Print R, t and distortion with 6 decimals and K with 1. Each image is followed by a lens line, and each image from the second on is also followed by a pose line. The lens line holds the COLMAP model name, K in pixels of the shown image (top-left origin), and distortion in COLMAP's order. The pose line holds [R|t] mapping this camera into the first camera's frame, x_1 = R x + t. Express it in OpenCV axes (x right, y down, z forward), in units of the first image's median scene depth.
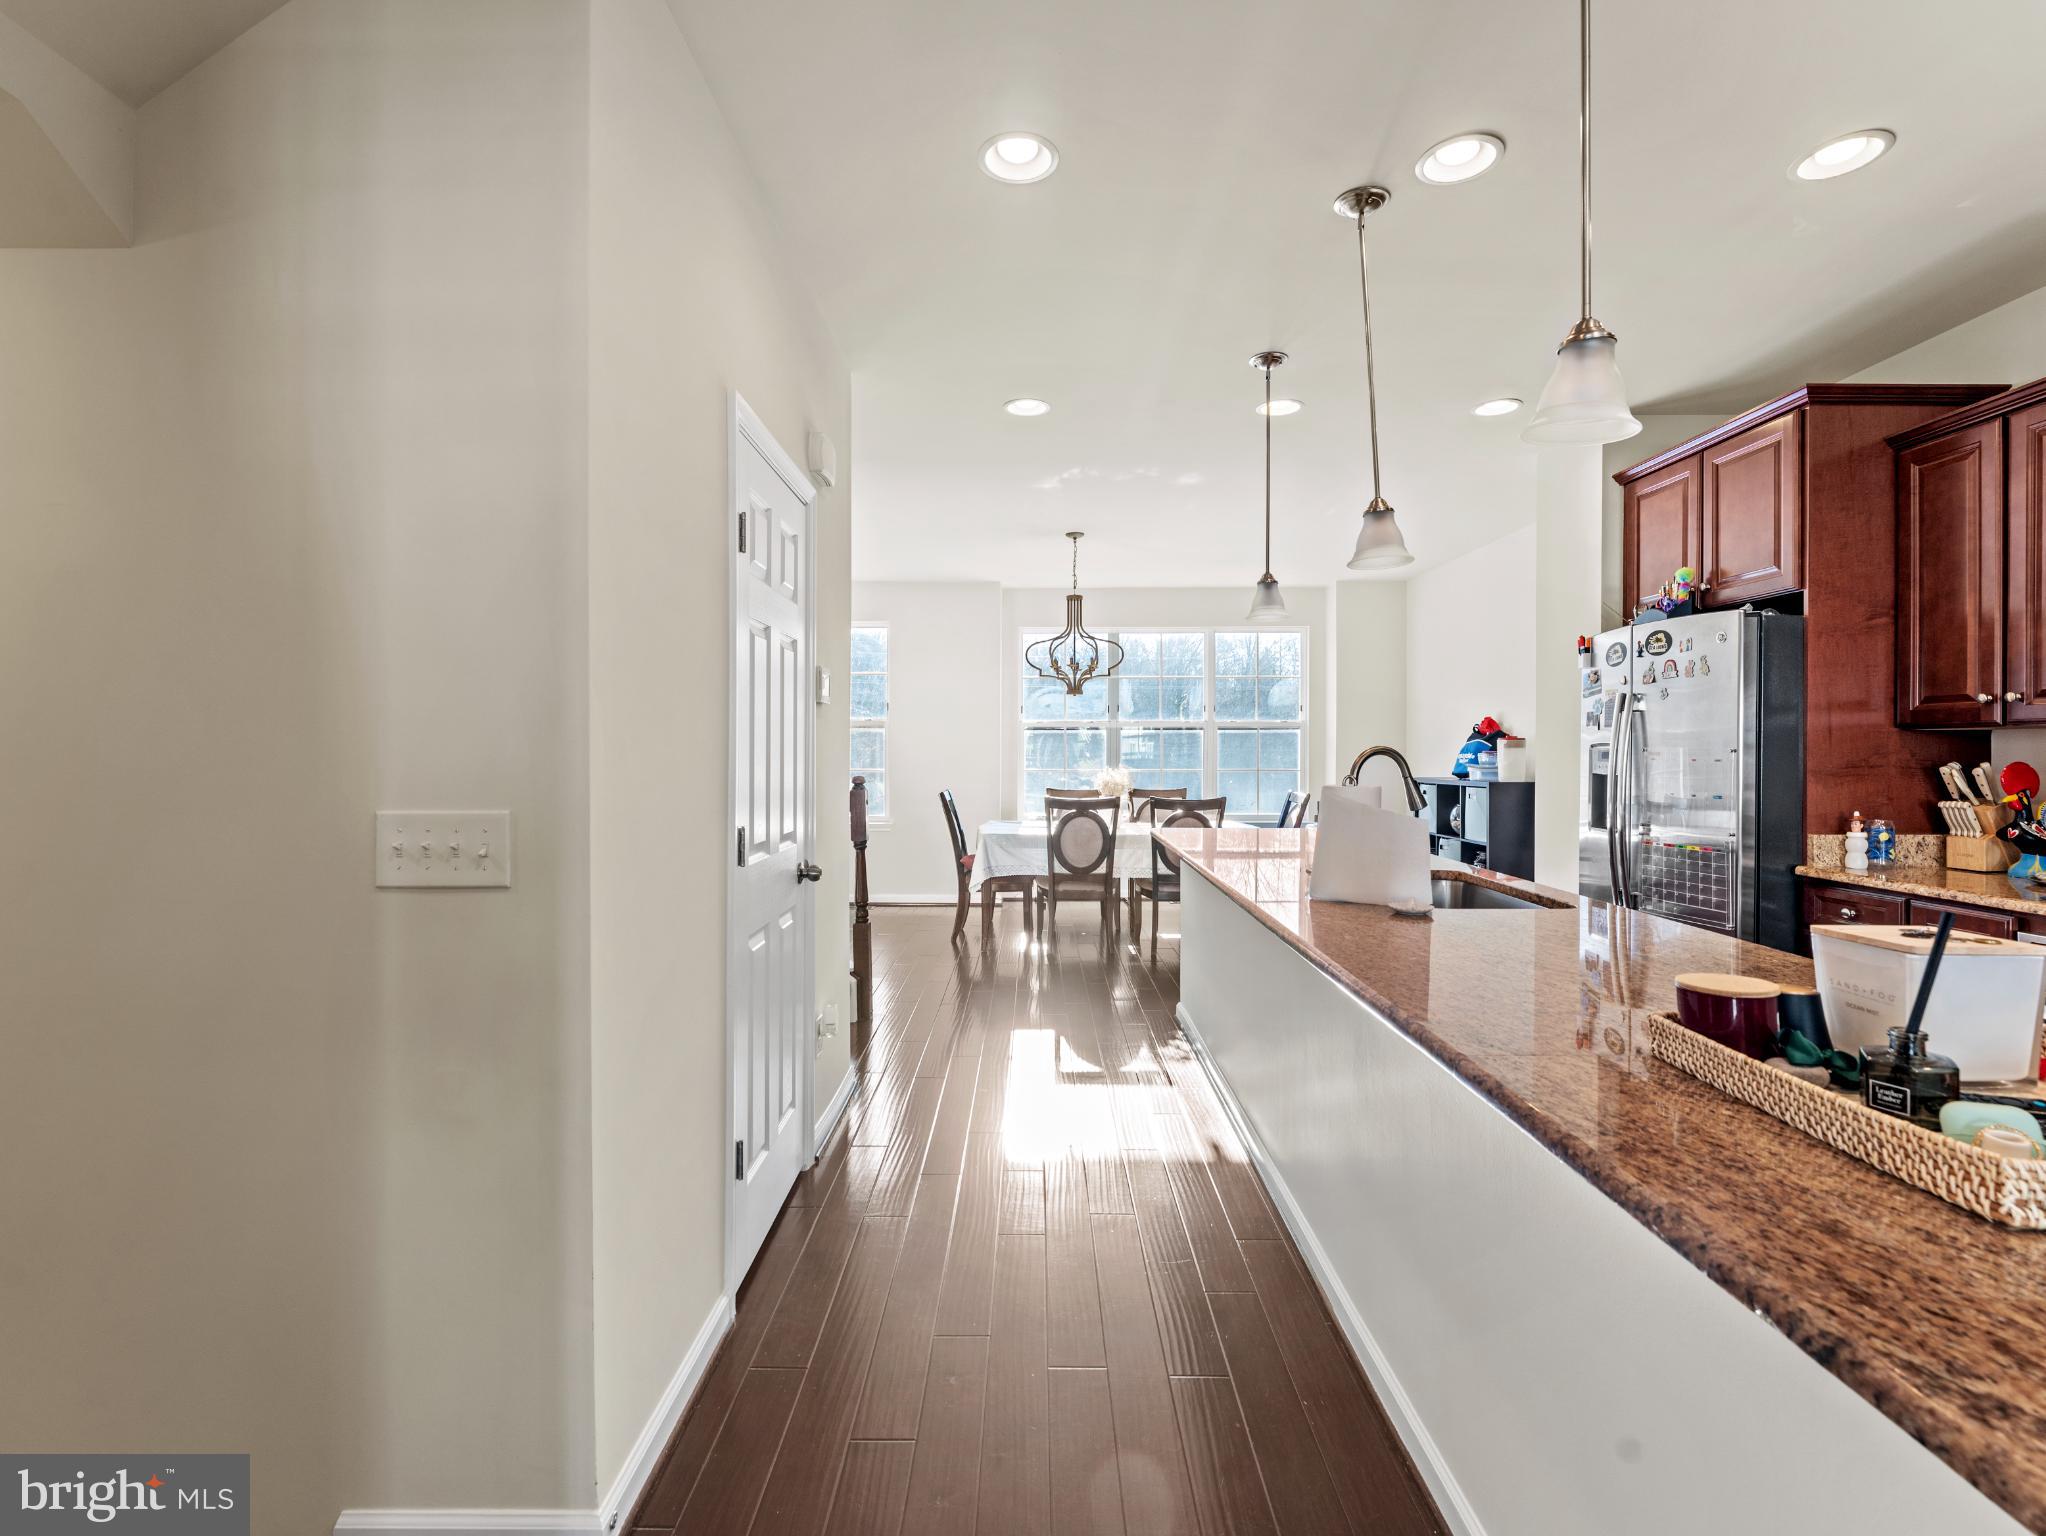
lens RADIAL K [[935.6, 0, 1024.1], [0, 935.6, 763.9], [0, 0, 1]] dist [-0.000042, -0.000369]
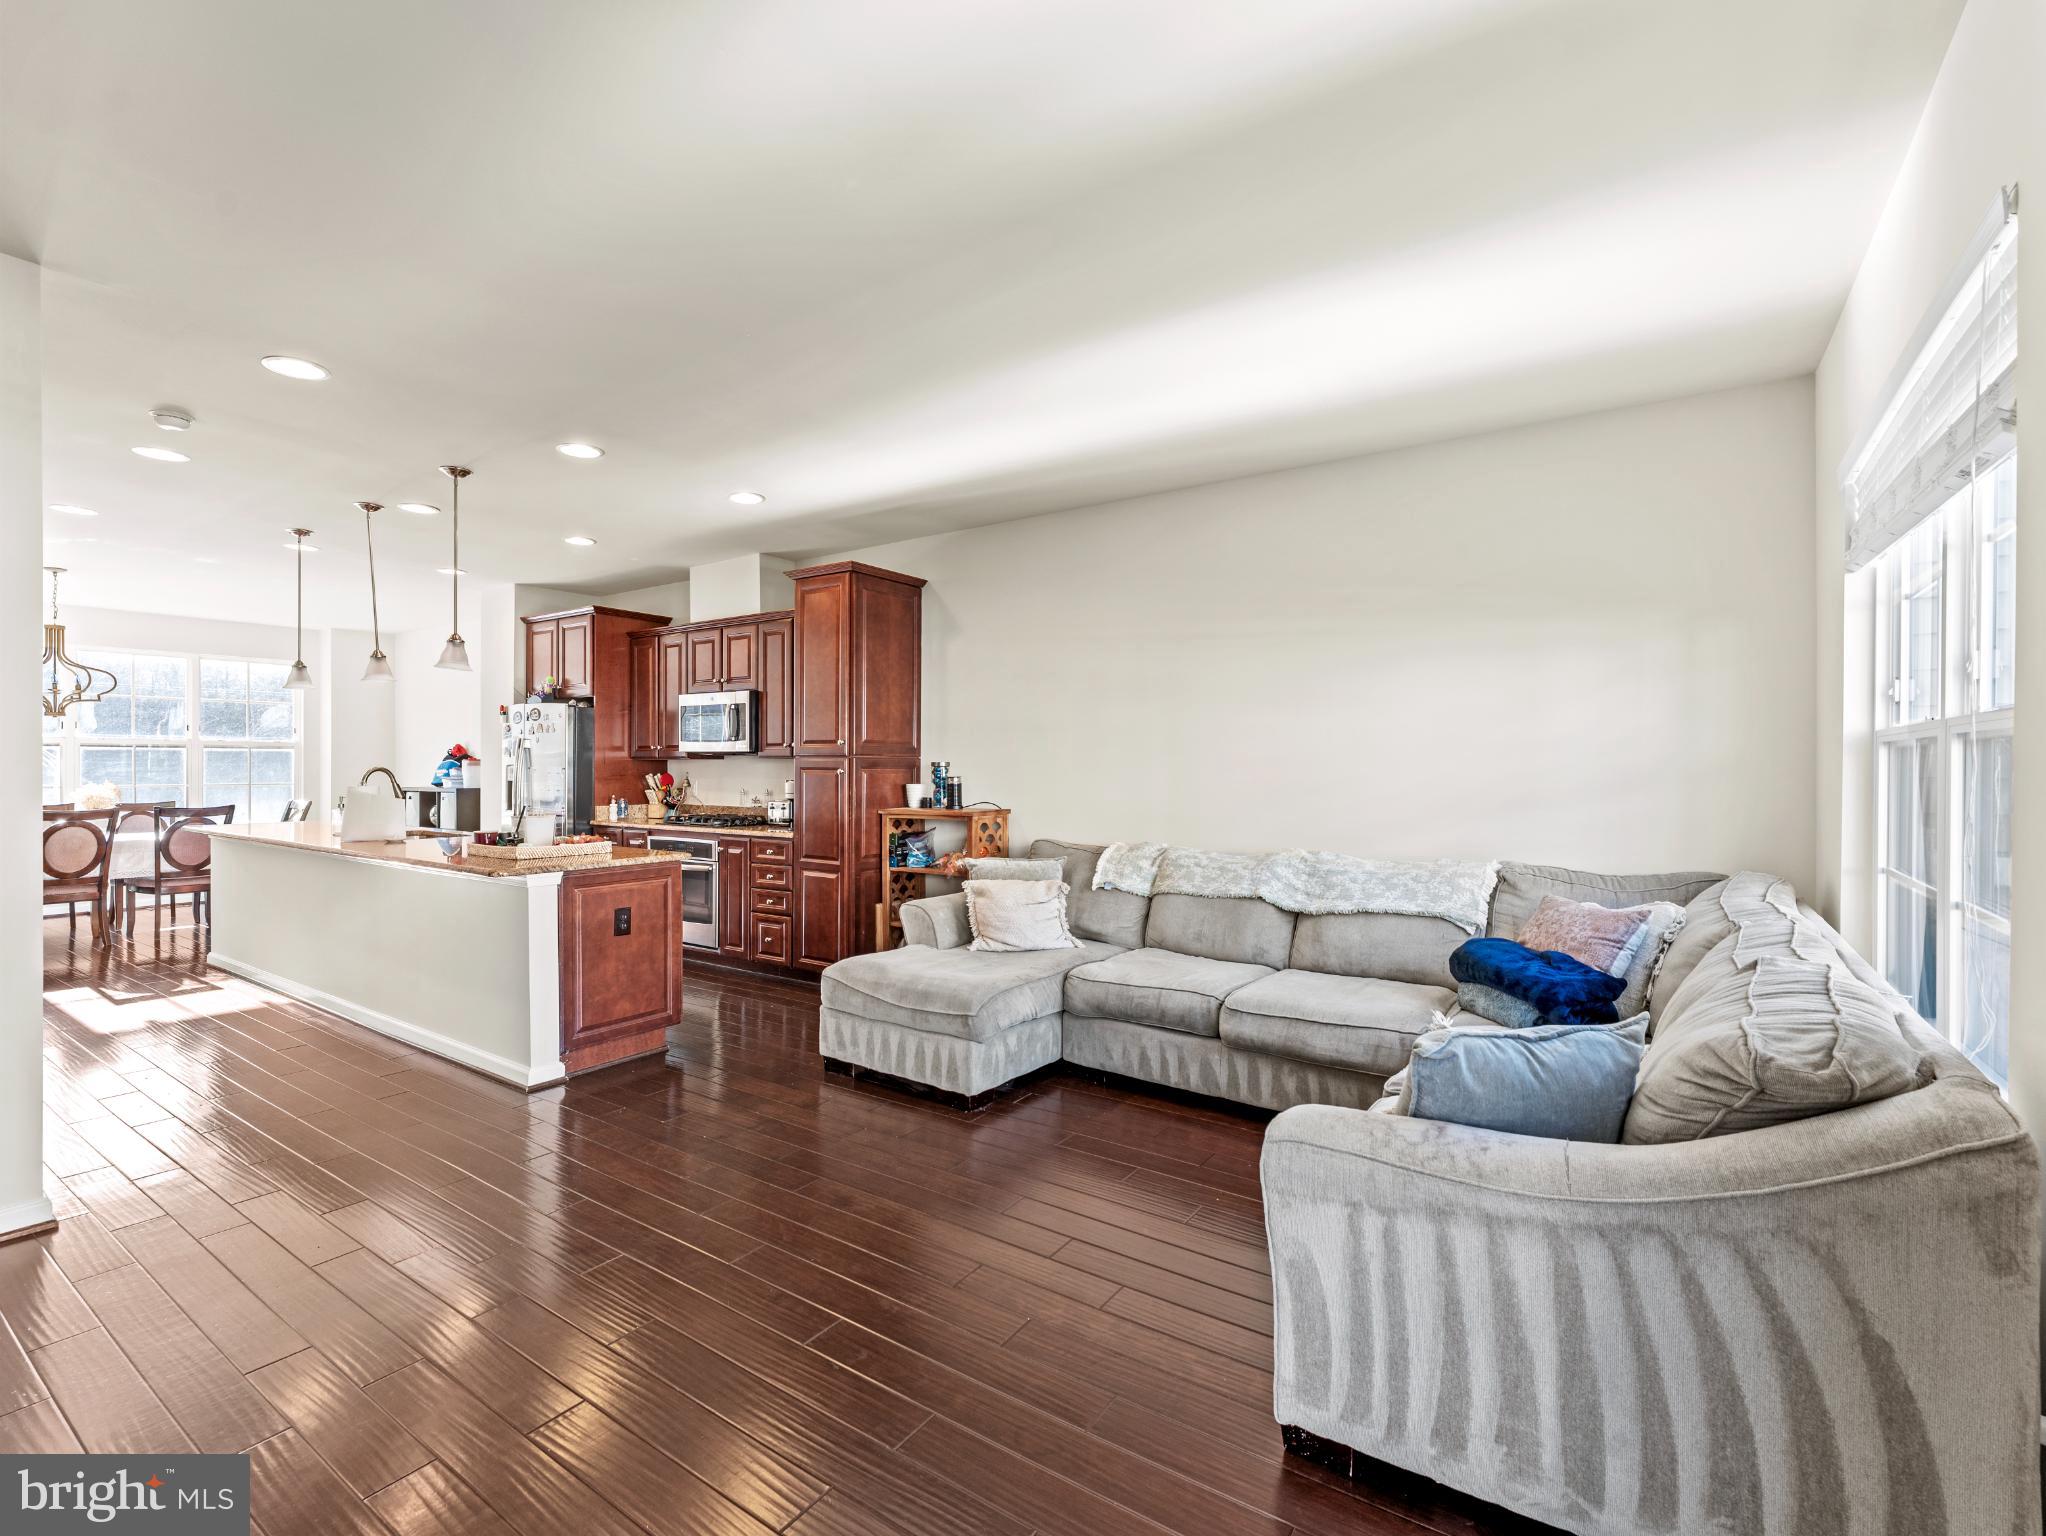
lens RADIAL K [[935.6, 0, 1024.1], [0, 935.6, 763.9], [0, 0, 1]] dist [-0.000042, -0.000369]
pose [[0.558674, 0.002205, 0.829384, -0.344893], [0.010137, 0.999904, -0.009486, 0.004736], [-0.829325, 0.013707, 0.558598, -0.856263]]
